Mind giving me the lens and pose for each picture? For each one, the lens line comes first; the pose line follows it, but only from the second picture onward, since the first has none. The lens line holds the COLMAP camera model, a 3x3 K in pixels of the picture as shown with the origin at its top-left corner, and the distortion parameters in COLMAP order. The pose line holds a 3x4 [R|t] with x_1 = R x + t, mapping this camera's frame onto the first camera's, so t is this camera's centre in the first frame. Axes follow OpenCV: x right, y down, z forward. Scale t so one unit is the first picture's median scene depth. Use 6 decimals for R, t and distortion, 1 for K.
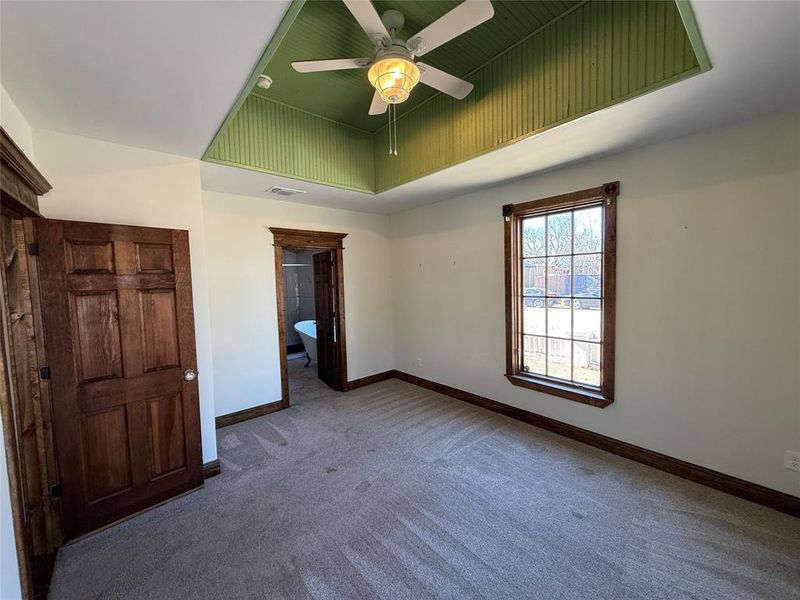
lens RADIAL K [[319.7, 0, 400.0], [0, 319.7, 300.0], [0, 0, 1]] dist [-0.000665, -0.000020]
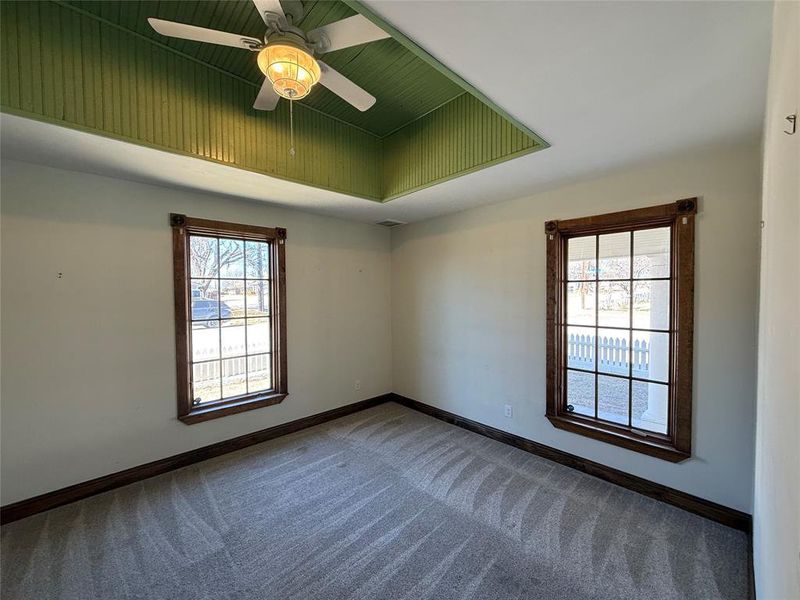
lens RADIAL K [[319.7, 0, 400.0], [0, 319.7, 300.0], [0, 0, 1]] dist [-0.000665, -0.000020]
pose [[-0.055363, 0.000569, 0.998466, -0.575814], [0.072690, 0.997349, 0.003462, -0.032273], [-0.995817, 0.072770, -0.055258, 0.506110]]
